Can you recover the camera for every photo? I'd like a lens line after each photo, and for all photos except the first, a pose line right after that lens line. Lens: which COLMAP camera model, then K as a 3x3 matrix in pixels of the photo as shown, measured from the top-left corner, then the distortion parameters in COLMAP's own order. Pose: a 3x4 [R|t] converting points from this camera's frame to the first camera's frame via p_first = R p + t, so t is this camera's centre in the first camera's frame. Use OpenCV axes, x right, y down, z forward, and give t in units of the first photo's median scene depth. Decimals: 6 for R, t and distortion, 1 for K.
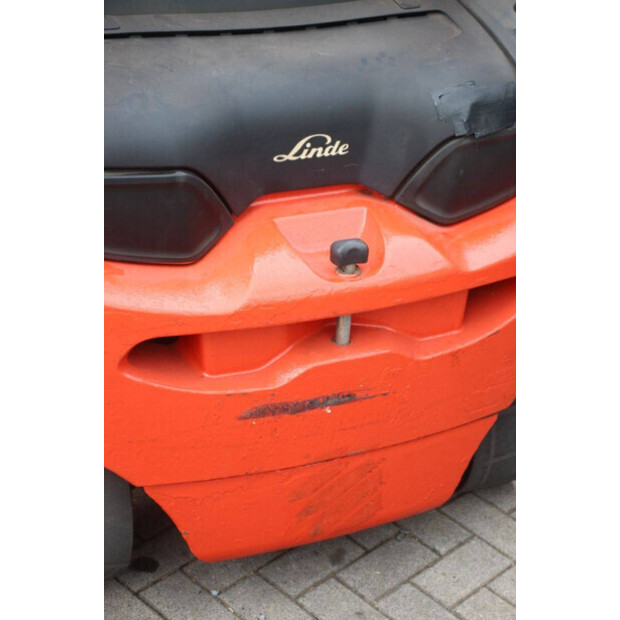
lens RADIAL K [[1383.5, 0, 310.3], [0, 1383.5, 323.0], [0, 0, 1]] dist [0.326579, -0.102005]
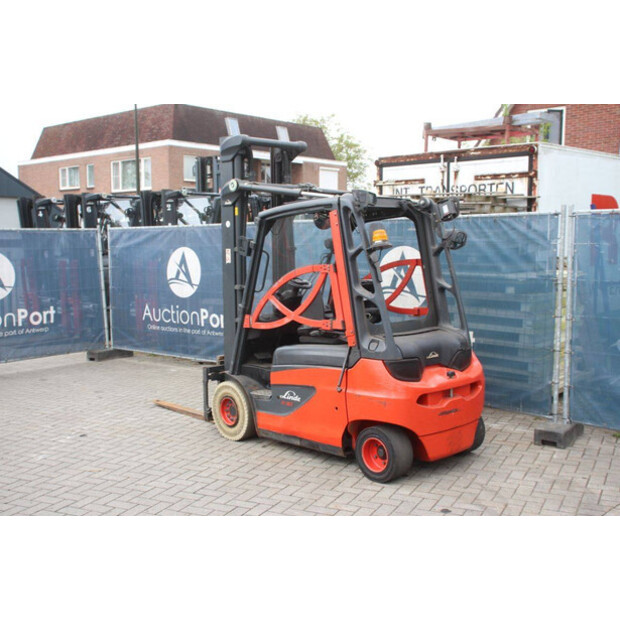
lens RADIAL K [[741.7, 0, 310.0], [0, 741.7, 310.0], [0, 0, 1]] dist [-0.001574, 0.078869]
pose [[0.941159, -0.101569, 0.322340, -1.078572], [0.225472, 0.899190, -0.374993, 0.522633], [-0.251757, 0.425607, 0.869182, -0.957927]]
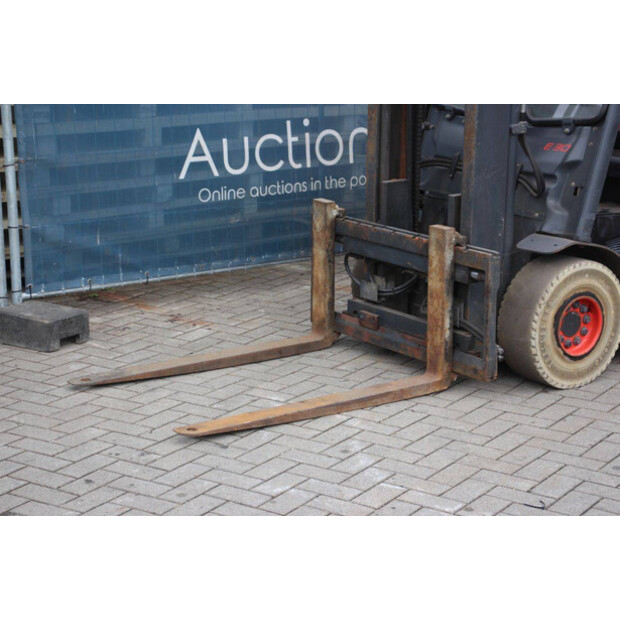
lens RADIAL K [[1483.3, 0, 310.0], [0, 1483.3, 310.0], [0, 0, 1]] dist [0.425055, 0.302695]
pose [[-0.211400, -0.294817, 0.931876, -2.737767], [0.472045, 0.804062, 0.361466, -1.346707], [-0.855852, 0.516302, -0.030812, 2.045933]]
